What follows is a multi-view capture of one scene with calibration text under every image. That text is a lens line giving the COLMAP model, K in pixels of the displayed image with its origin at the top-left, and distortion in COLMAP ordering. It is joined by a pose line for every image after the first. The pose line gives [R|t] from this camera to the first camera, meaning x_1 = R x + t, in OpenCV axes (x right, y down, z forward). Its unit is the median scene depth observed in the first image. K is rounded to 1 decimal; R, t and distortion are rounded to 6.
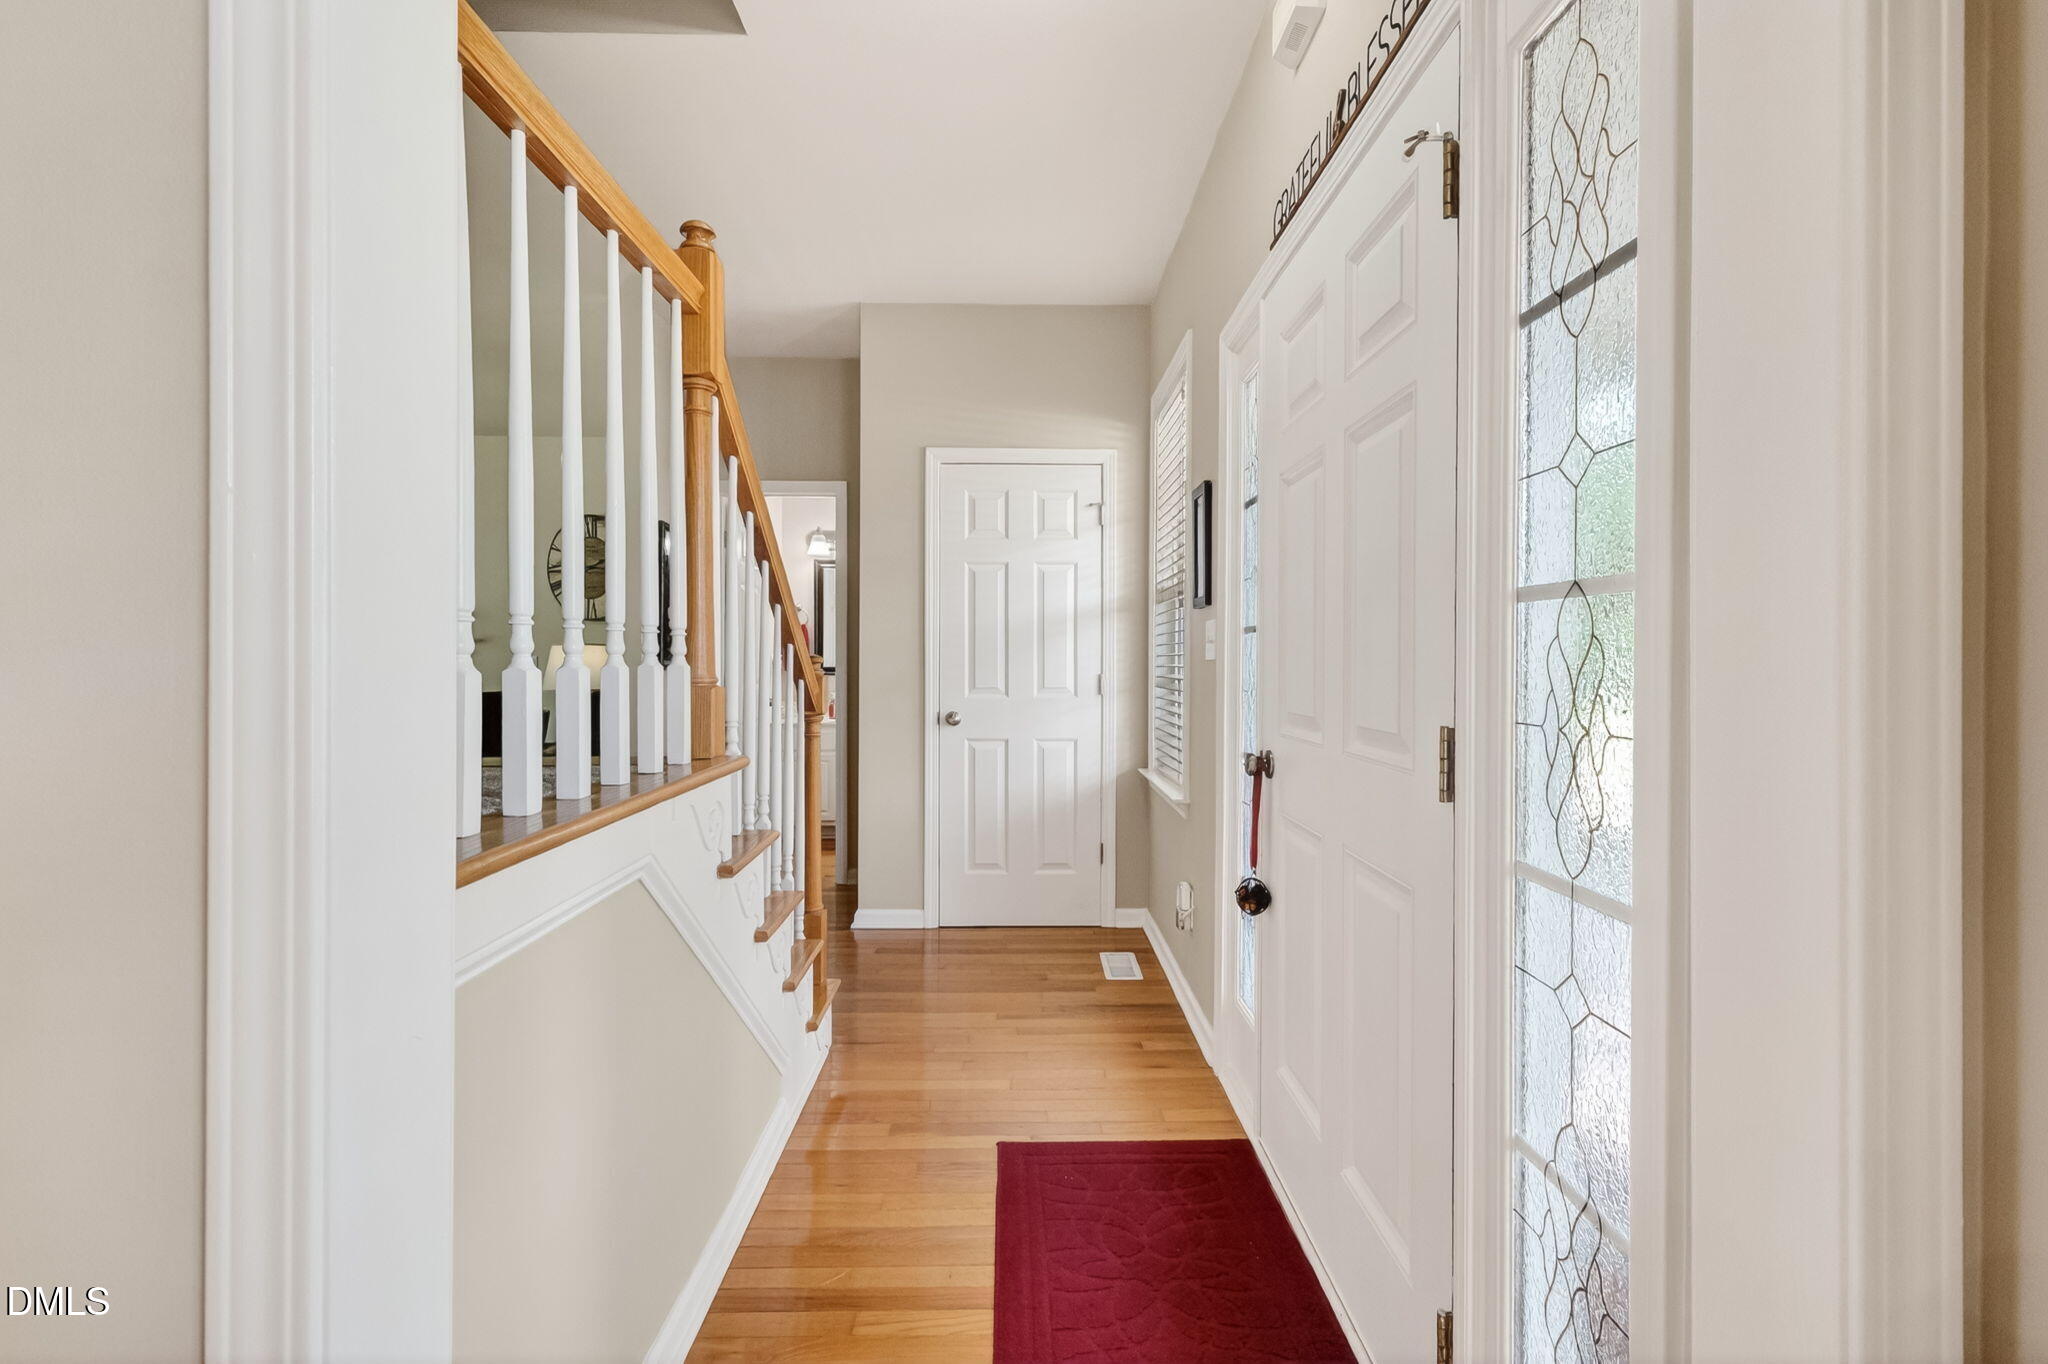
lens RADIAL K [[860.1, 0, 1030.8], [0, 860.1, 669.9], [0, 0, 1]] dist [0.000237, 0.000469]
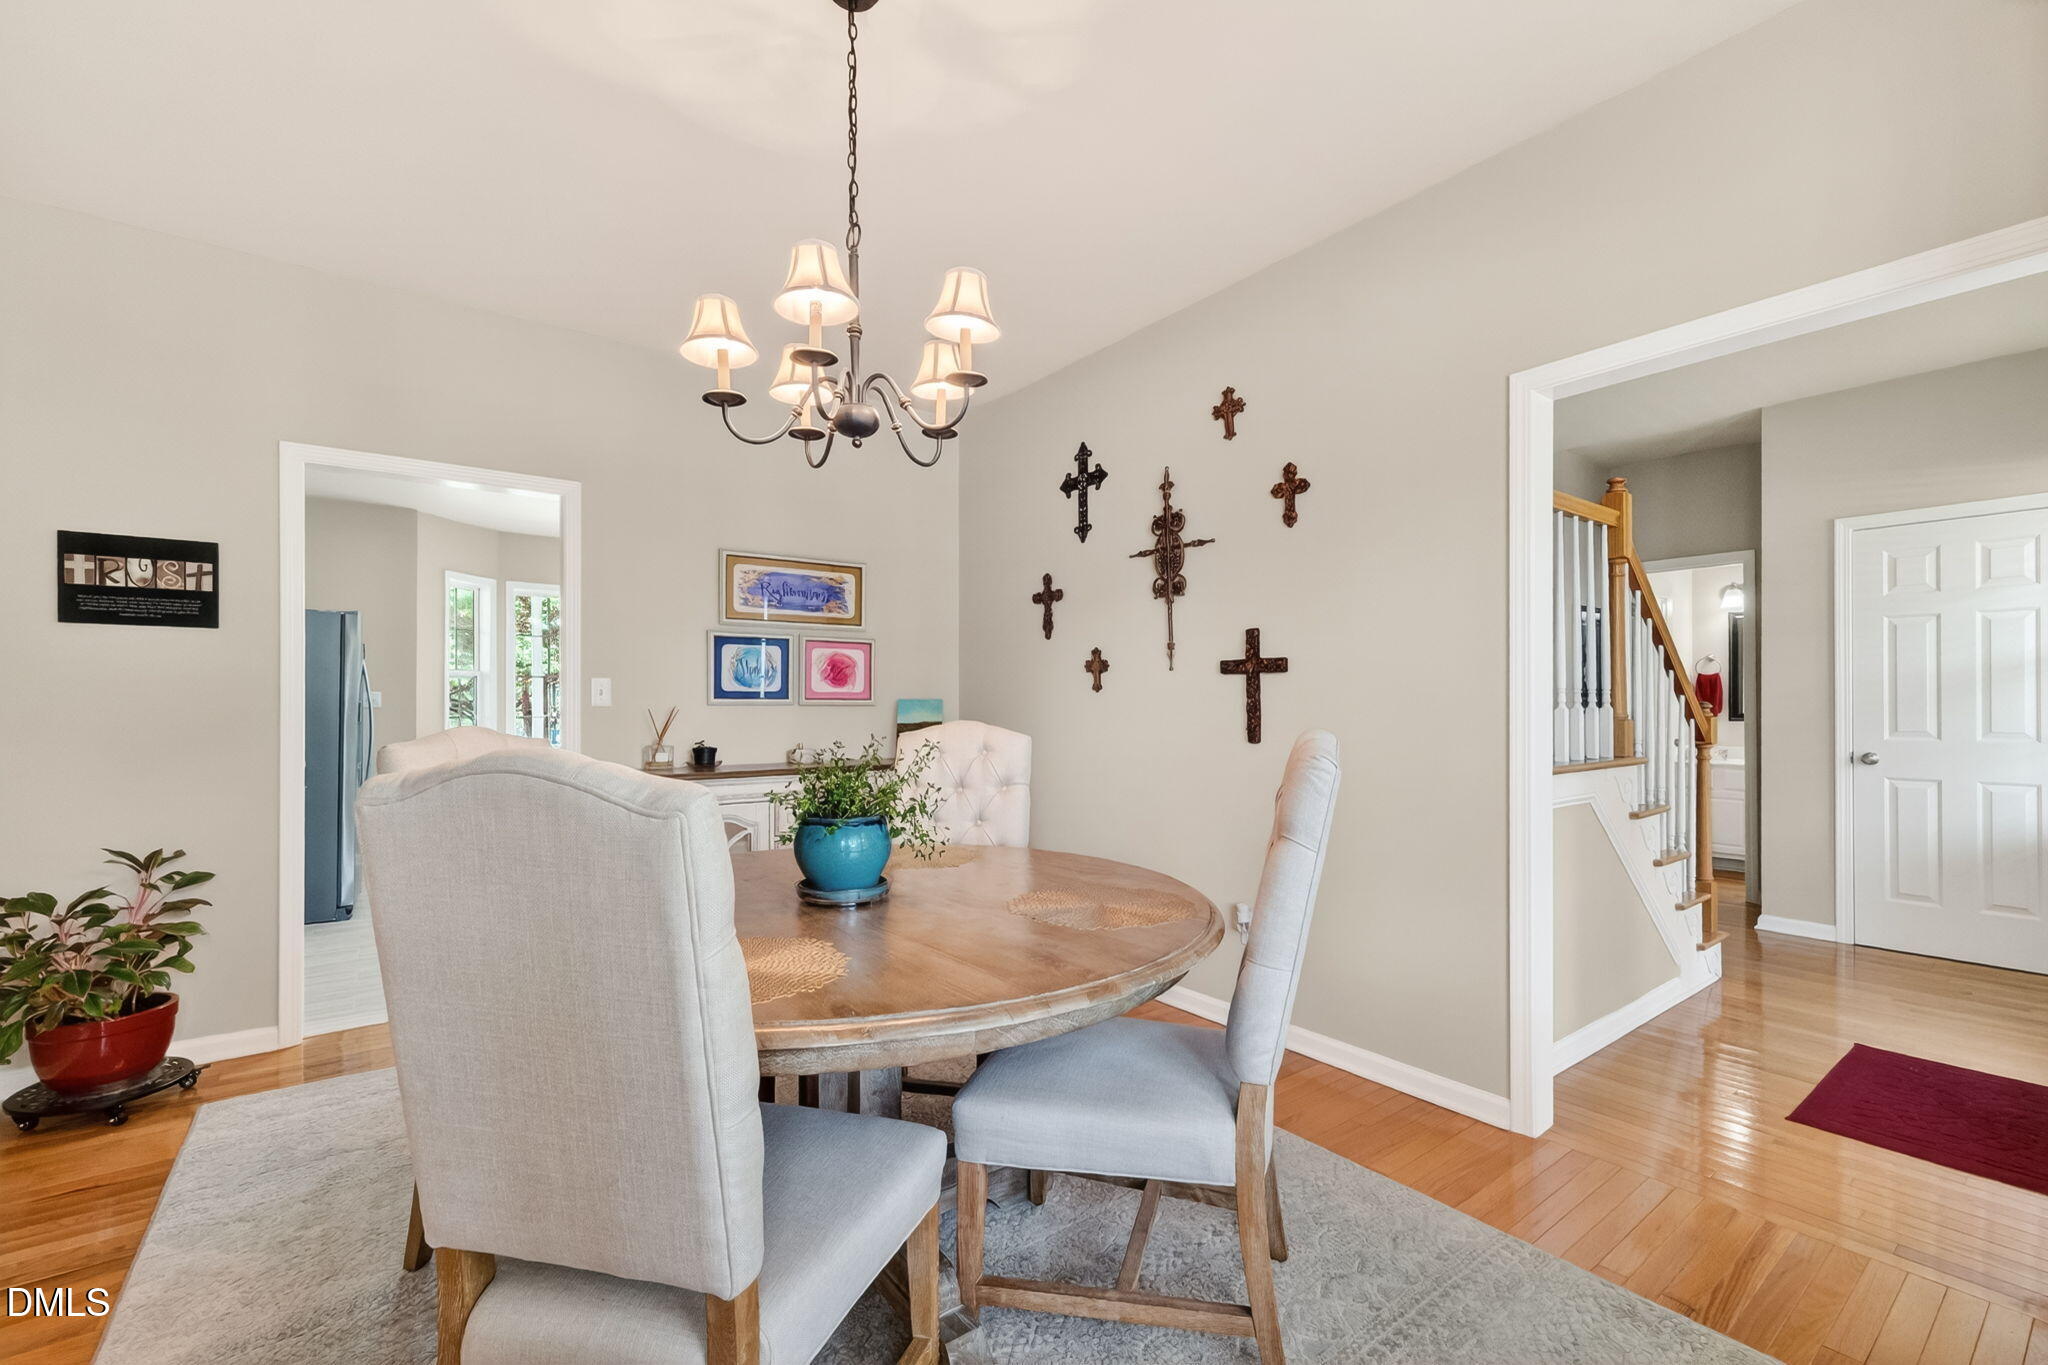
lens RADIAL K [[878.1, 0, 1027.6], [0, 878.1, 698.5], [0, 0, 1]] dist [0.007574, 0.000230]
pose [[0.589907, -0.012544, -0.807374, 0.192727], [-0.007146, 0.999759, -0.020755, 0.010785], [0.807440, 0.018013, 0.589675, -0.554991]]
